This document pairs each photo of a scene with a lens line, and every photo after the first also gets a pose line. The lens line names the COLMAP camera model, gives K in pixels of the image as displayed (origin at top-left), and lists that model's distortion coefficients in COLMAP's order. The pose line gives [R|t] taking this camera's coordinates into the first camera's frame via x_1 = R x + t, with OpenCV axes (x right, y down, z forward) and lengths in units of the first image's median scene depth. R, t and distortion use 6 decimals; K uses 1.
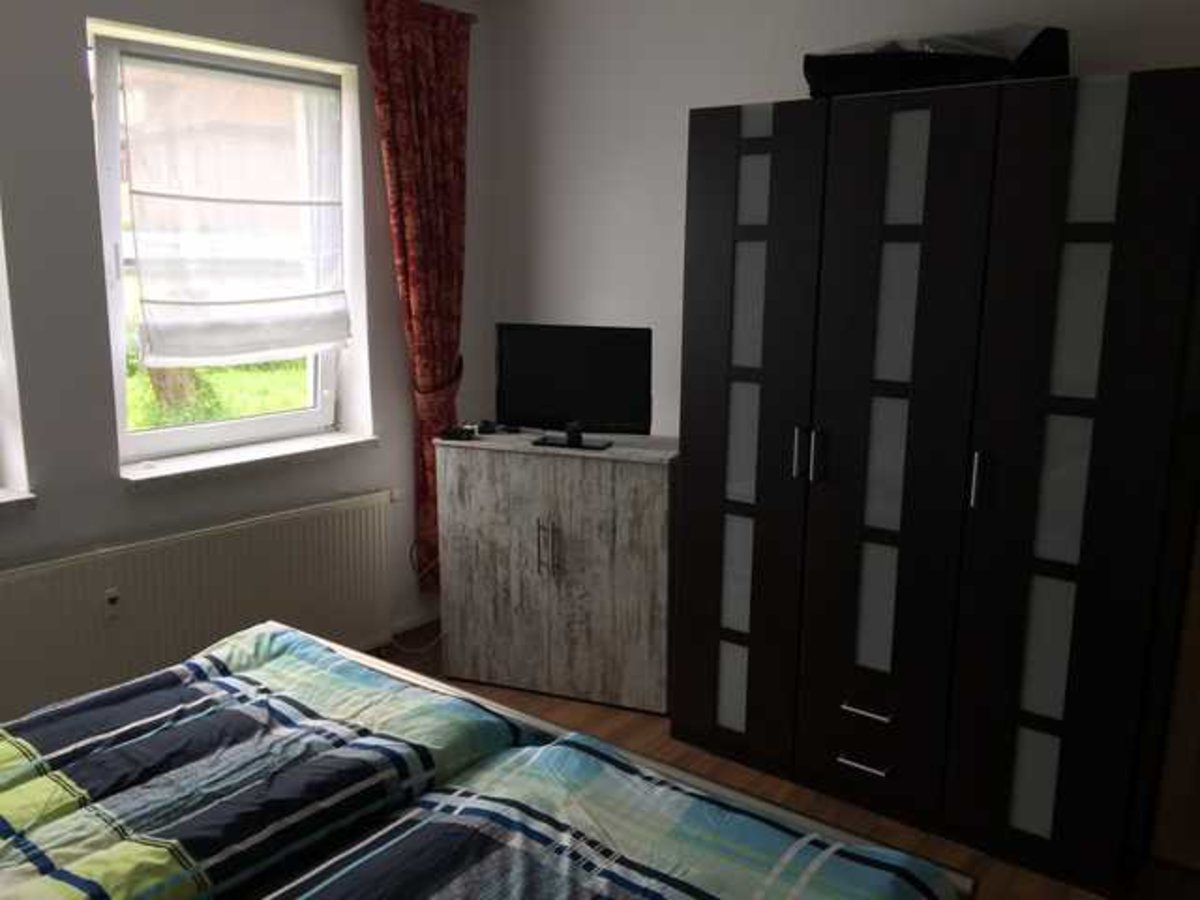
lens RADIAL K [[1007.5, 0, 600.0], [0, 1007.5, 450.0], [0, 0, 1]] dist [0.053416, -0.108135]
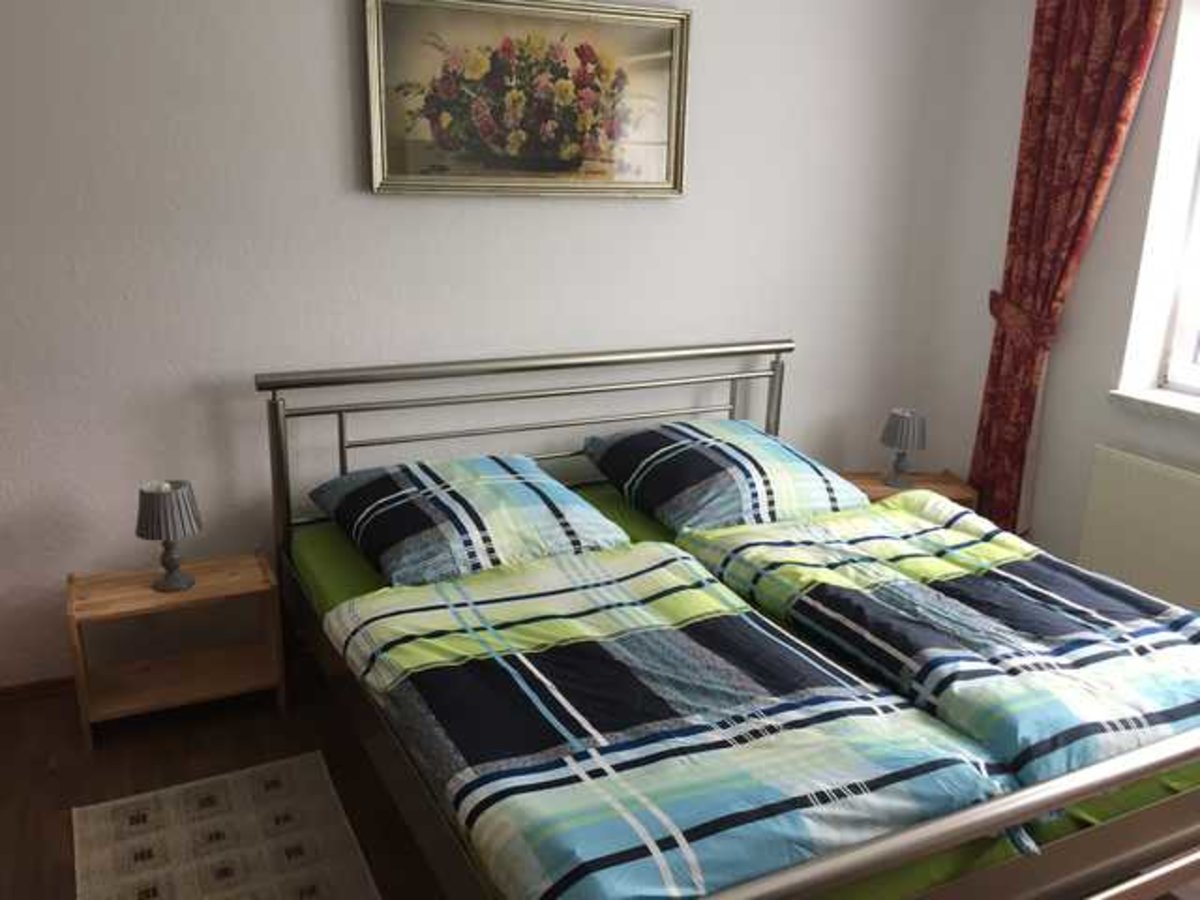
lens RADIAL K [[1007.5, 0, 600.0], [0, 1007.5, 450.0], [0, 0, 1]] dist [0.053416, -0.108135]
pose [[-0.425169, 0.231354, -0.875046, 0.812818], [-0.199903, 0.918904, 0.340079, -0.188780], [0.882763, 0.319515, -0.344442, 0.991204]]
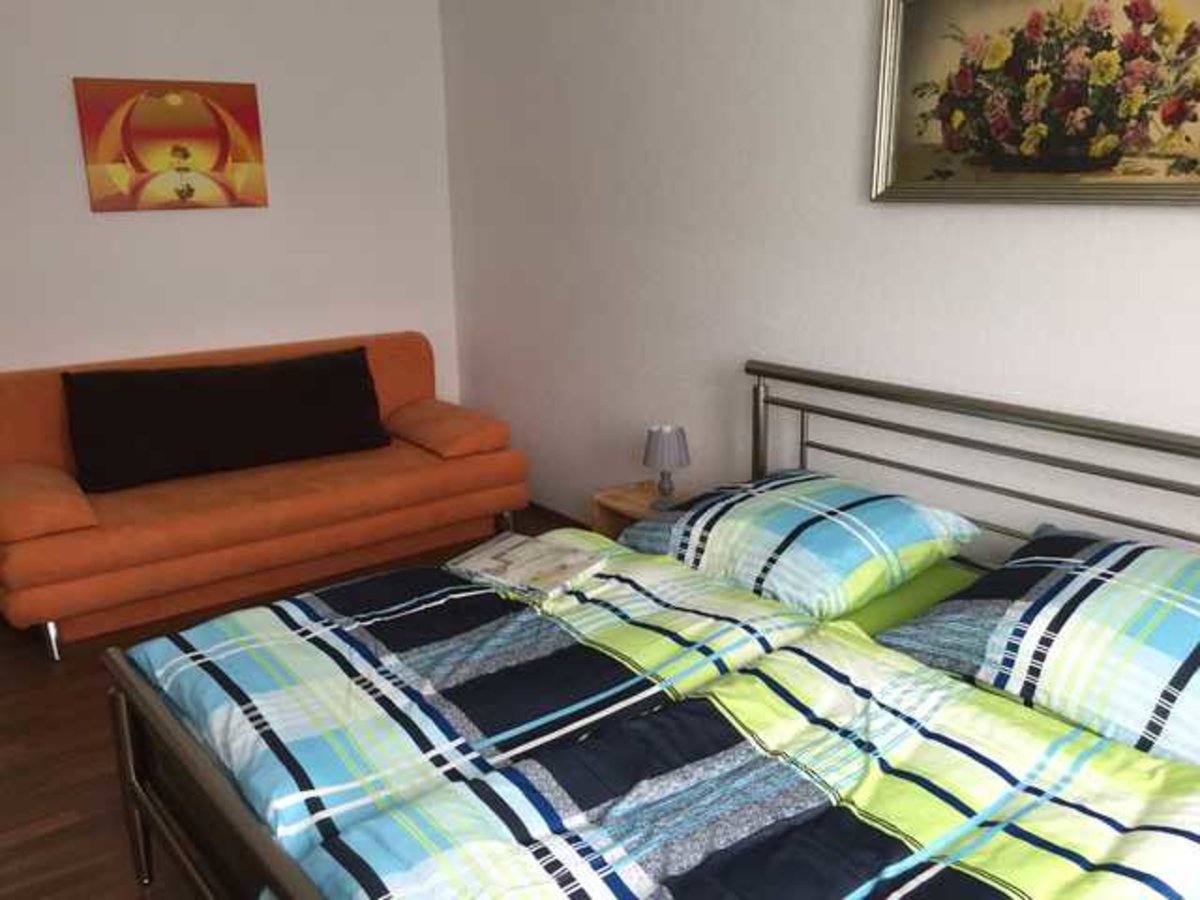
lens RADIAL K [[1007.5, 0, 600.0], [0, 1007.5, 450.0], [0, 0, 1]] dist [0.053416, -0.108135]
pose [[-0.972660, -0.059328, 0.224529, -0.444093], [0.045105, 0.900149, 0.433240, -0.294692], [-0.227813, 0.431523, -0.872863, 1.604811]]
